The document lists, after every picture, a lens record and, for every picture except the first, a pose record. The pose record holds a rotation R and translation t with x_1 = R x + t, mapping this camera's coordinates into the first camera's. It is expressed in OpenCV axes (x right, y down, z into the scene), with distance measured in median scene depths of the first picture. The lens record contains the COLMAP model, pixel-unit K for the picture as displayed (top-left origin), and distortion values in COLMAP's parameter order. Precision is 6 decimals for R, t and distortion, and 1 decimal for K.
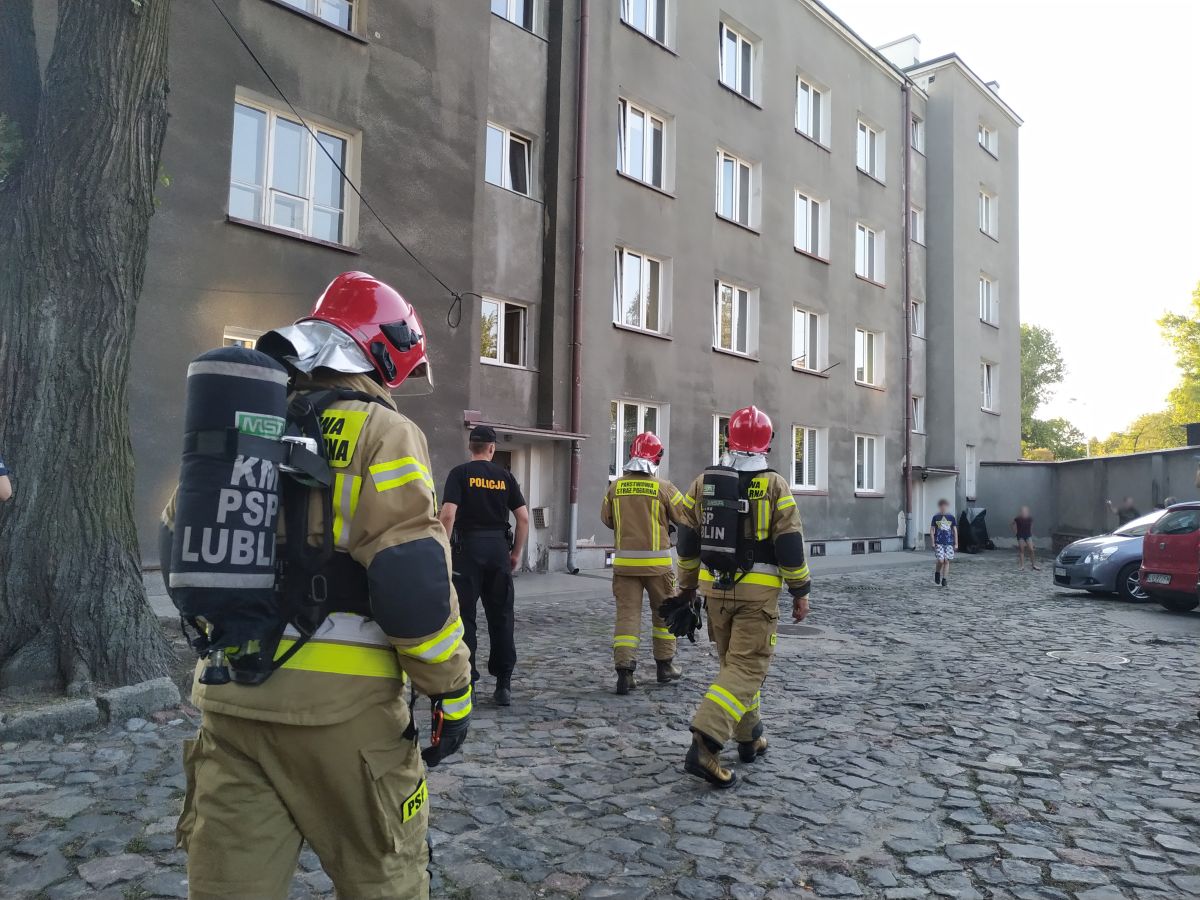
lens RADIAL K [[856.8, 0, 589.4], [0, 856.8, 450.2], [0, 0, 1]] dist [0.003164, -0.022727]
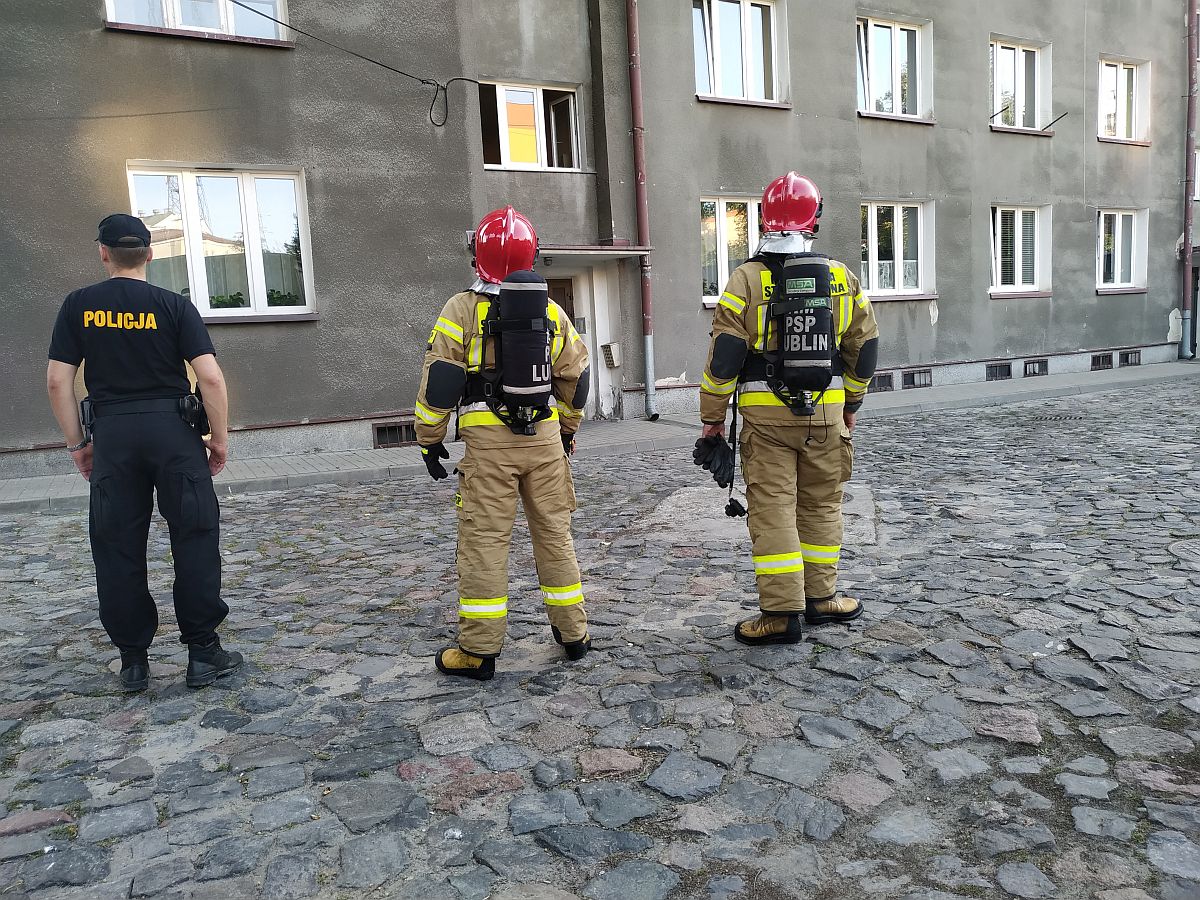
lens RADIAL K [[869.8, 0, 600.0], [0, 869.8, 450.0], [0, 0, 1]] dist [-0.016588, 0.000304]
pose [[0.950713, -0.033015, -0.308309, 0.156296], [0.092058, 0.979536, 0.178982, 0.014317], [0.296090, -0.198543, 0.934297, 0.160350]]
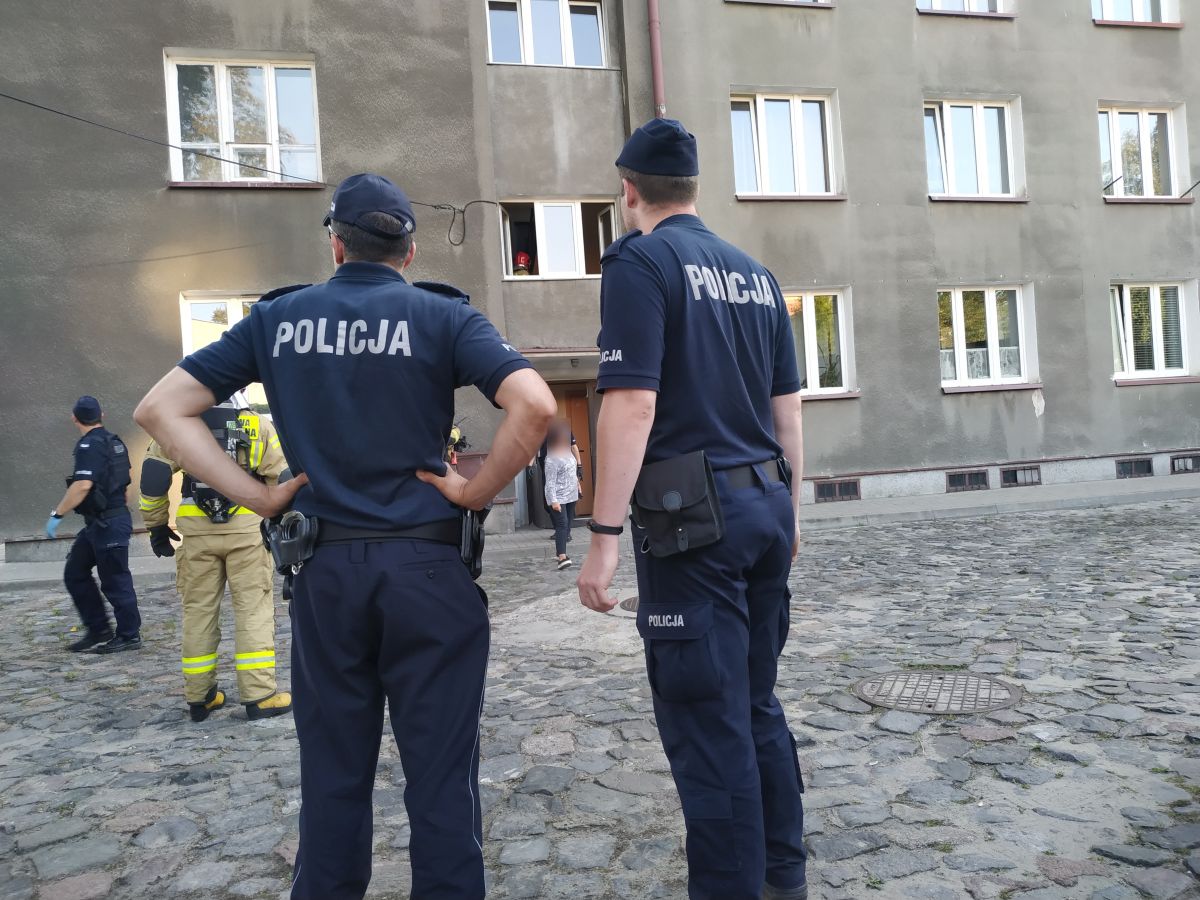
lens RADIAL K [[869.8, 0, 600.0], [0, 869.8, 450.0], [0, 0, 1]] dist [-0.016588, 0.000304]
pose [[0.834307, -0.070768, -0.546740, 0.301892], [0.113228, 0.992581, 0.044305, 0.027967], [0.539548, -0.098870, 0.836130, 0.224340]]
